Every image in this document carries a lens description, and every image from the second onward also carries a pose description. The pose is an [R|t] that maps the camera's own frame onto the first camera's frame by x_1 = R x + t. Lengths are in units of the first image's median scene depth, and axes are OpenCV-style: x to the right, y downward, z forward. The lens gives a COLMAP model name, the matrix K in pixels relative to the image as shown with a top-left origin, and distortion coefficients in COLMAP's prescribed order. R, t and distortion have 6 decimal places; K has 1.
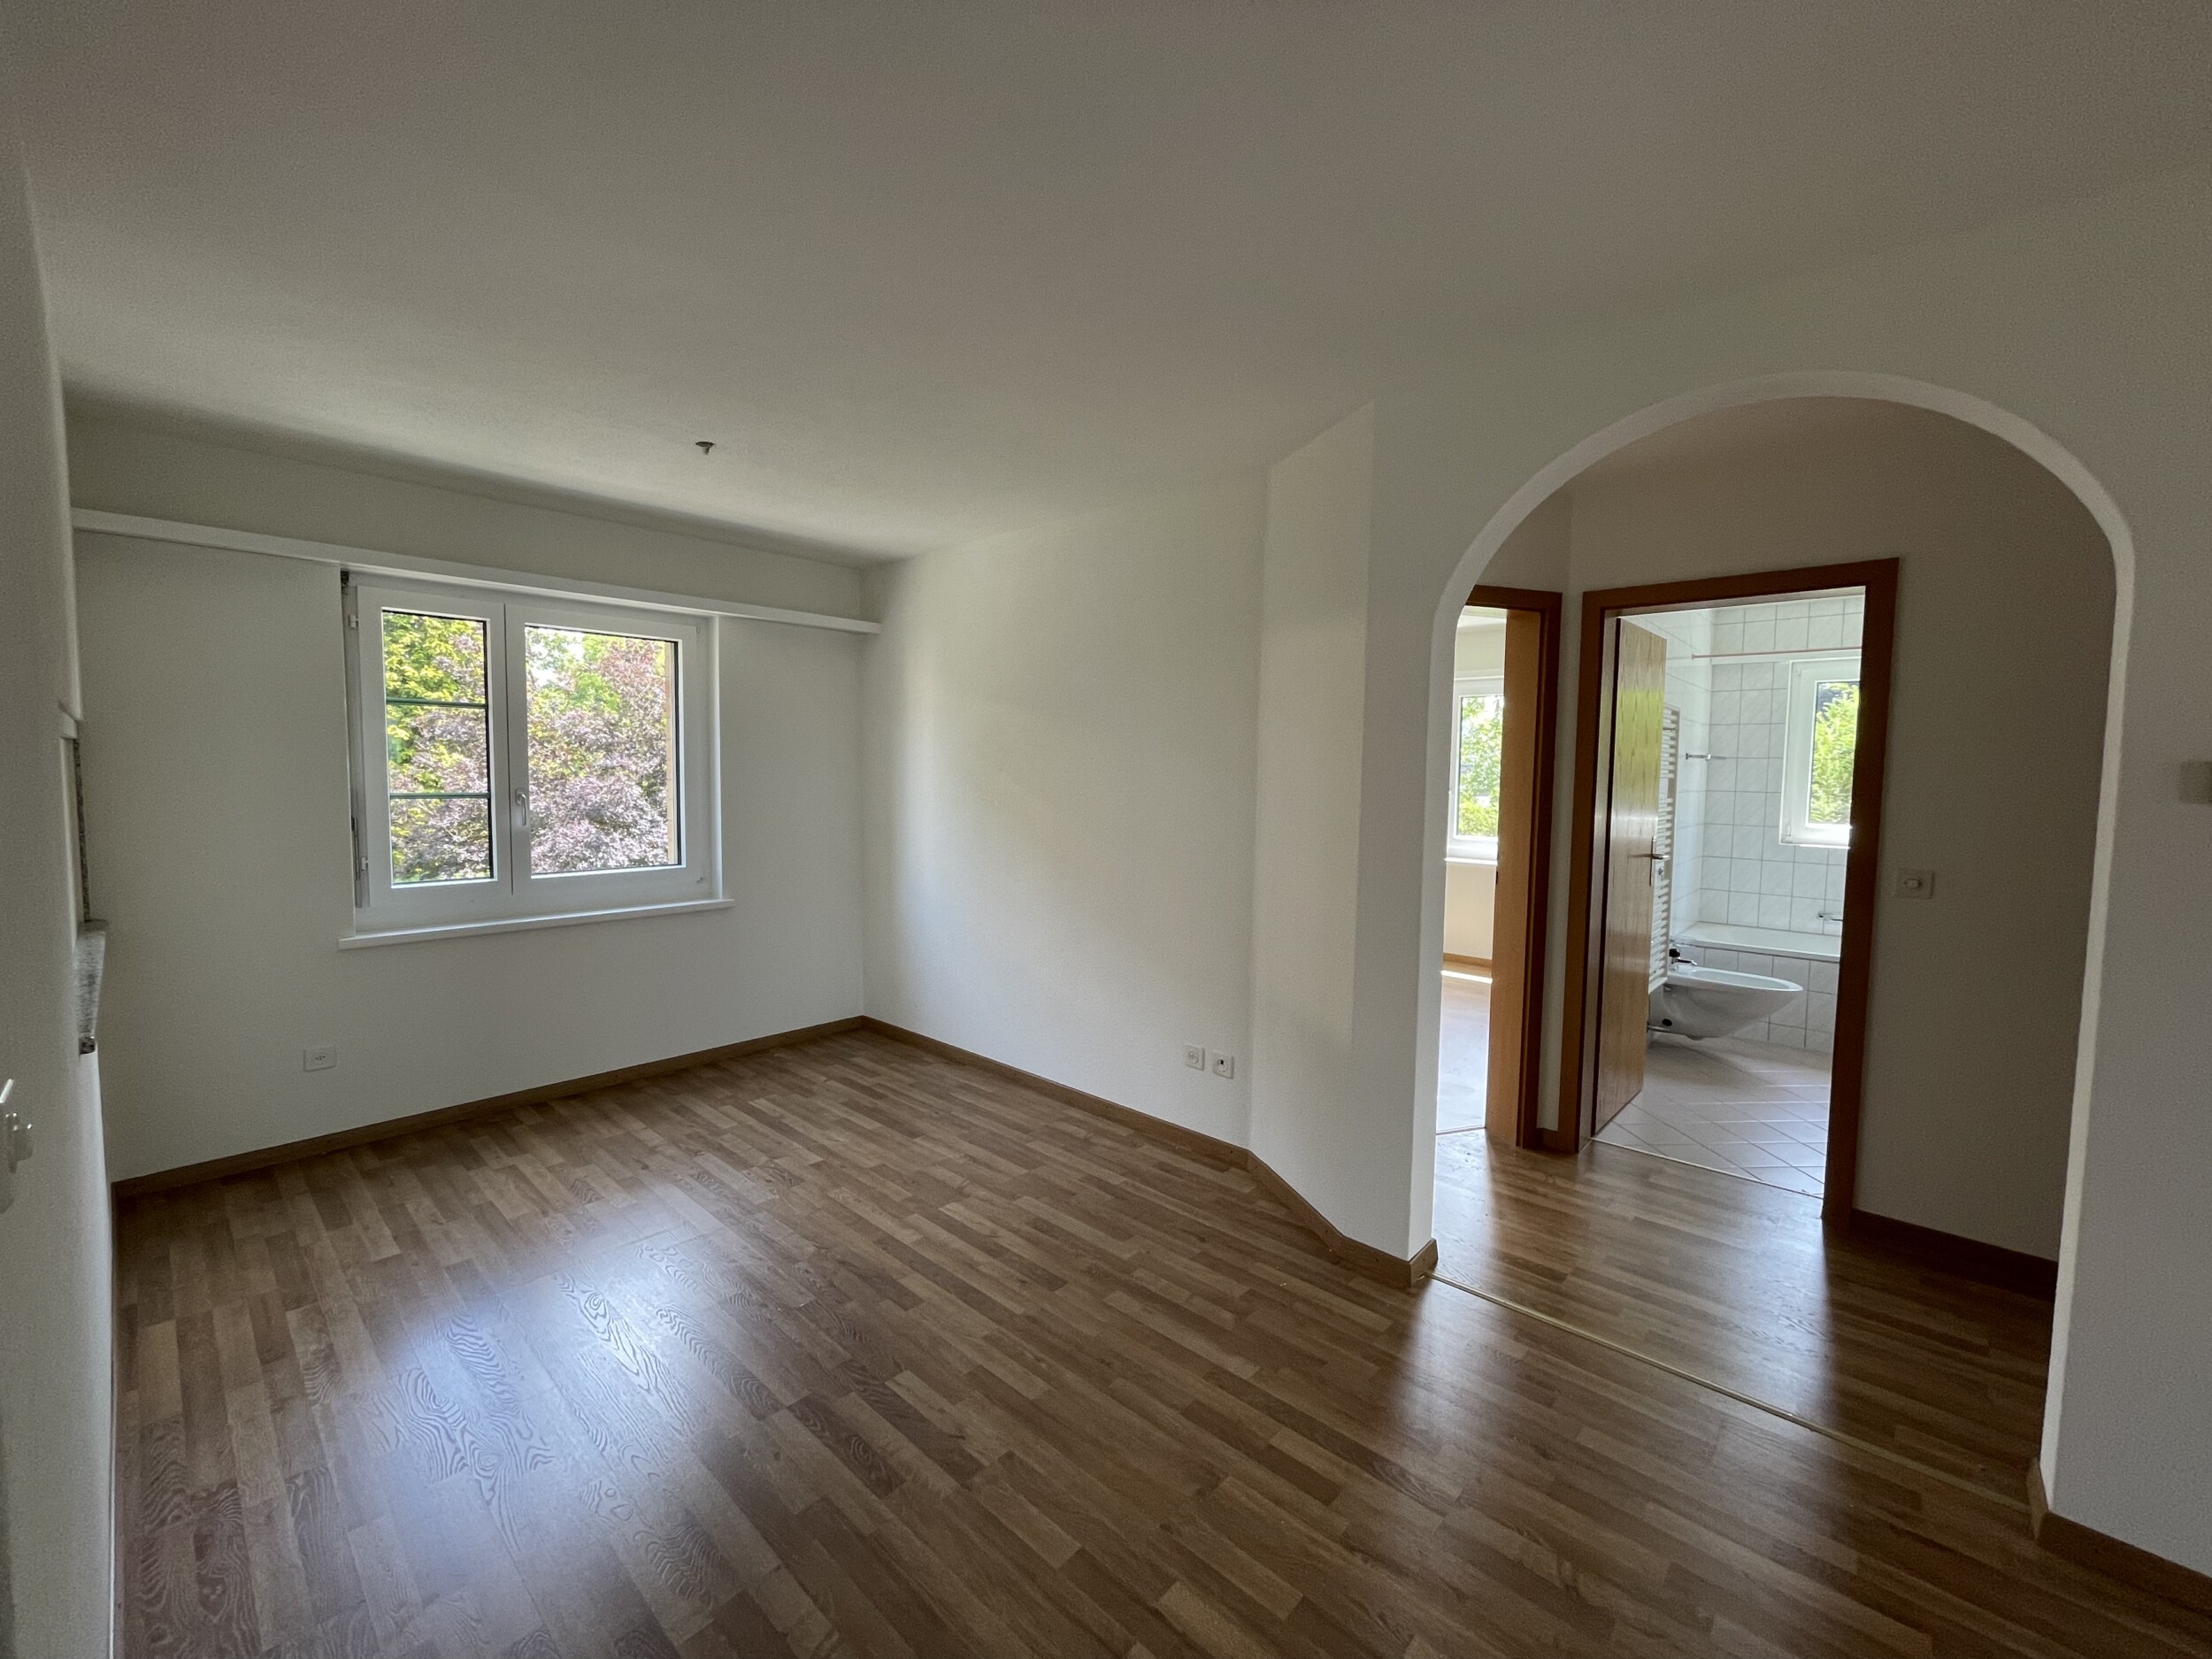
lens RADIAL K [[894.9, 0, 1105.7], [0, 894.9, 827.9], [0, 0, 1]] dist [0.001046, -0.000594]
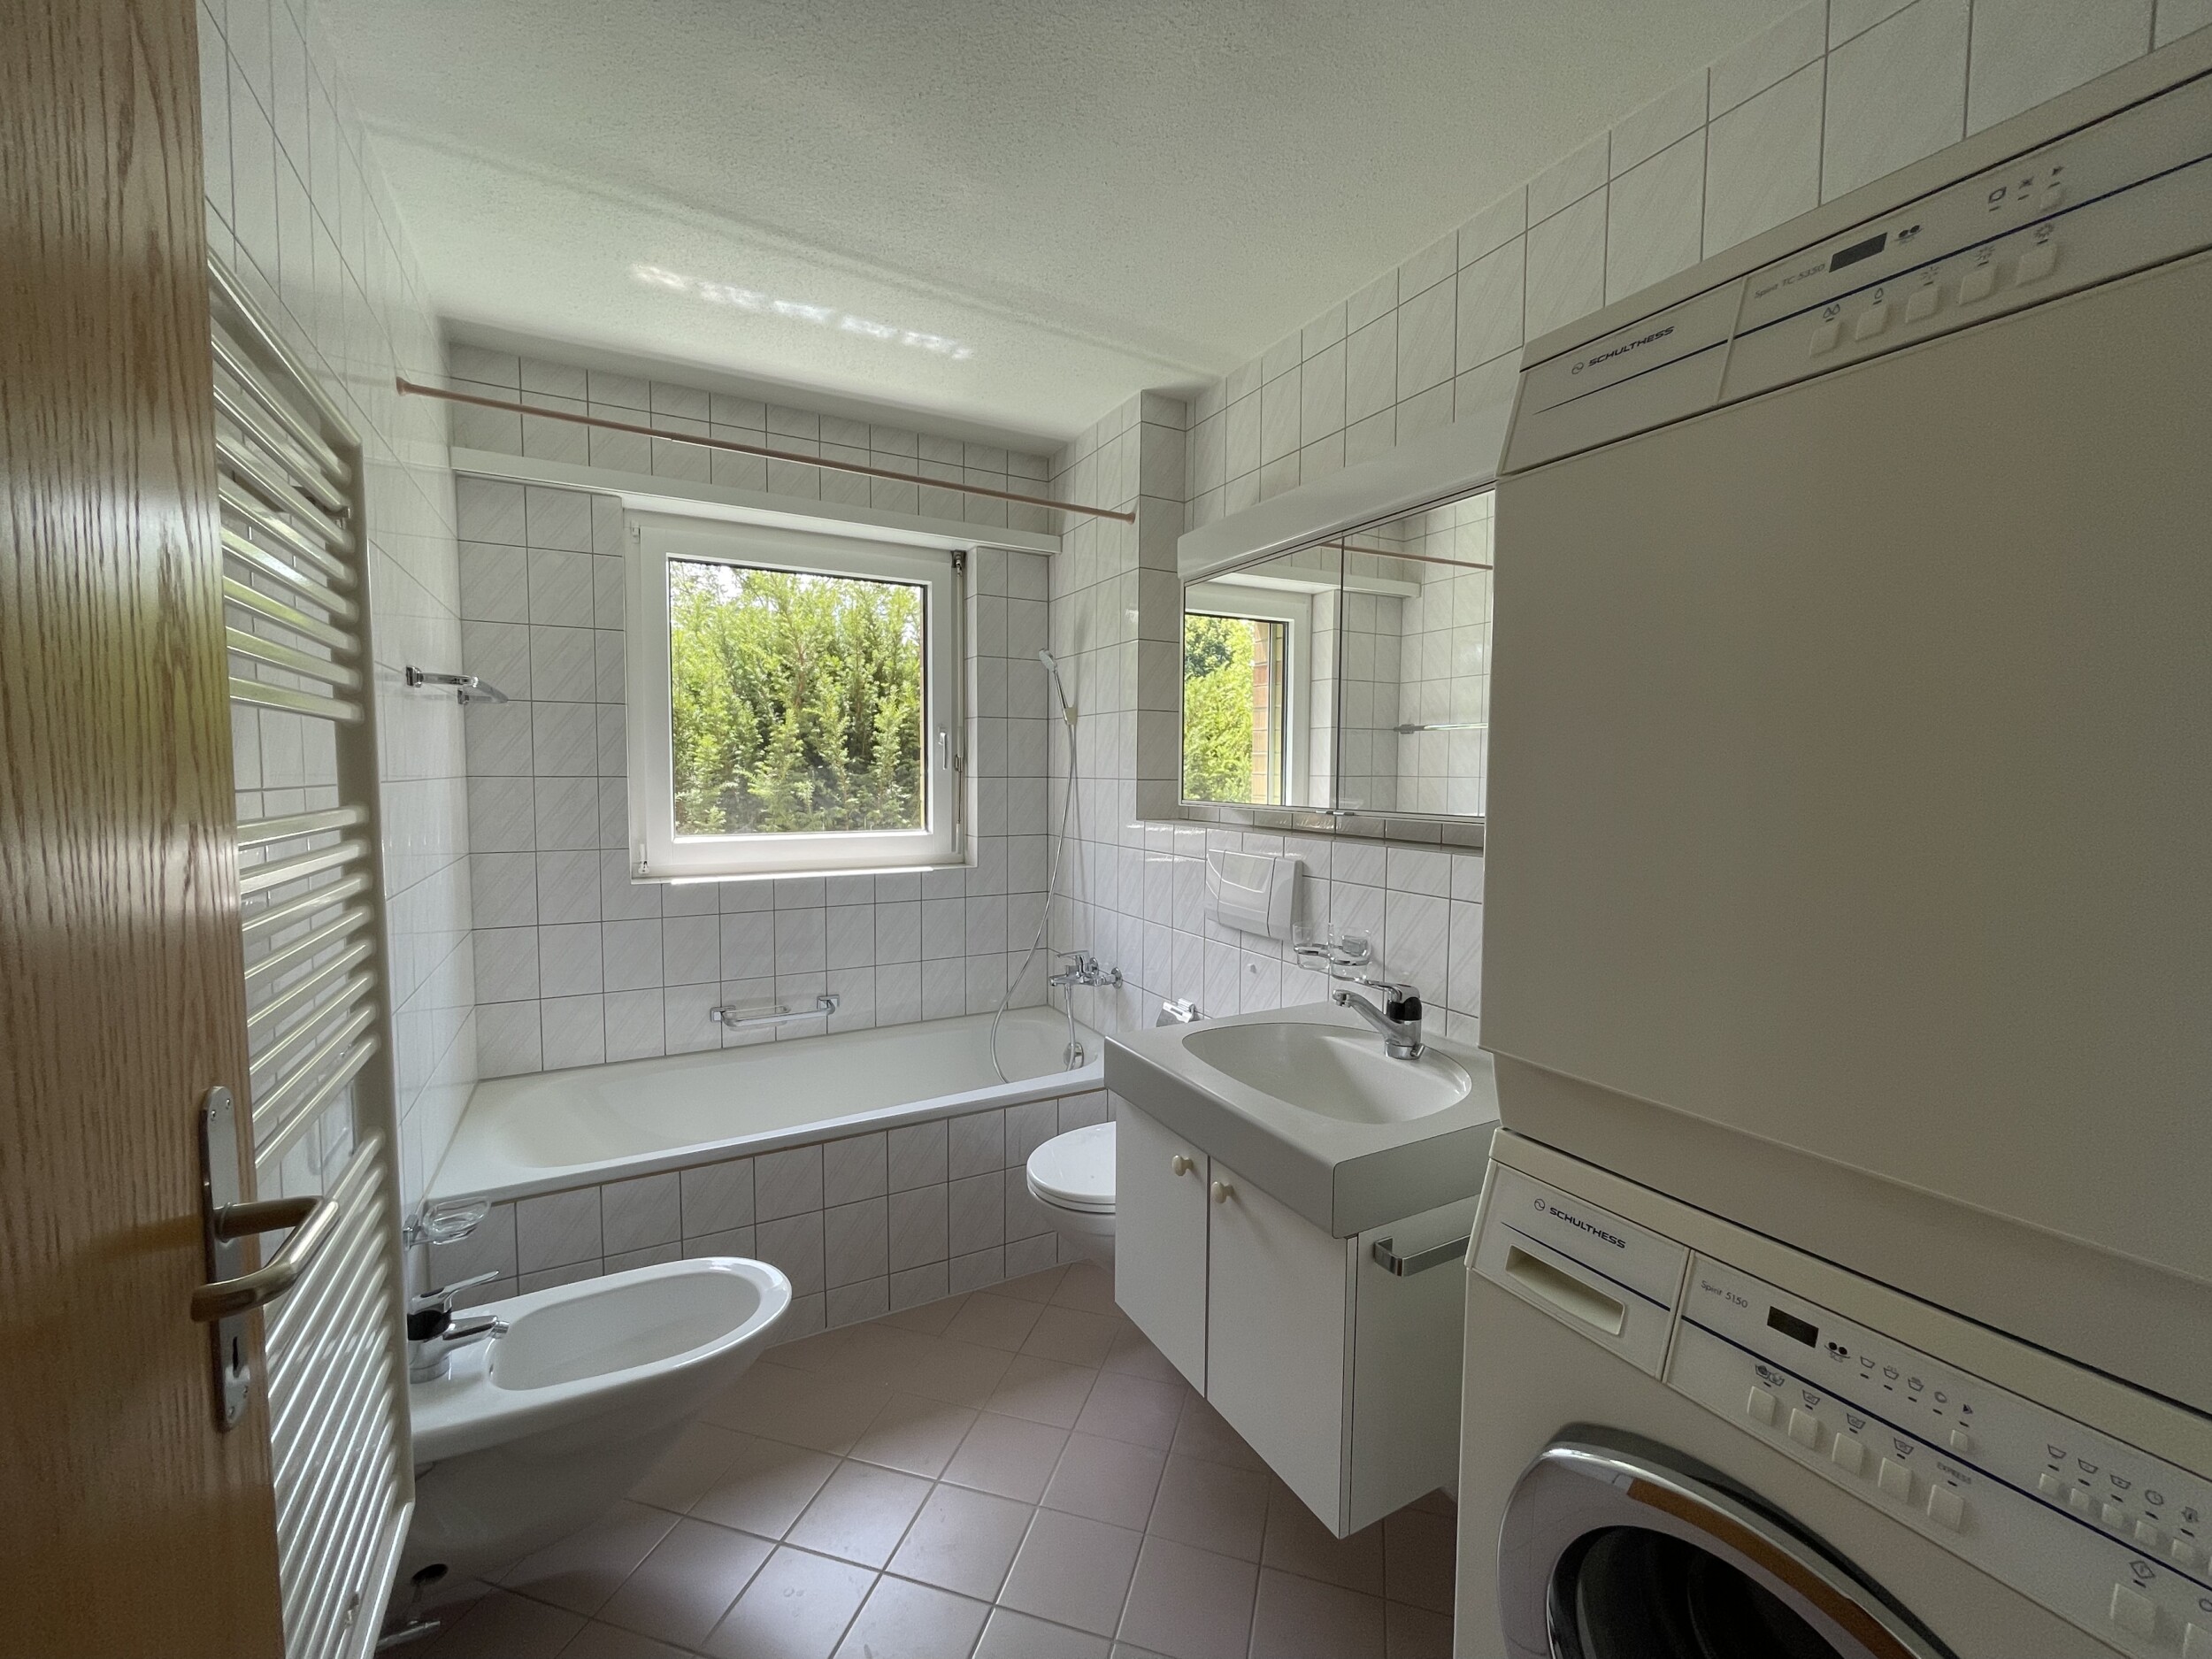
lens RADIAL K [[894.9, 0, 1118.7], [0, 894.9, 823.5], [0, 0, 1]] dist [0.001046, -0.000594]
pose [[0.320222, -0.064176, 0.945166, 0.406589], [0.057809, 0.997167, 0.048121, -0.024236], [-0.945577, 0.039230, 0.323025, 0.630956]]
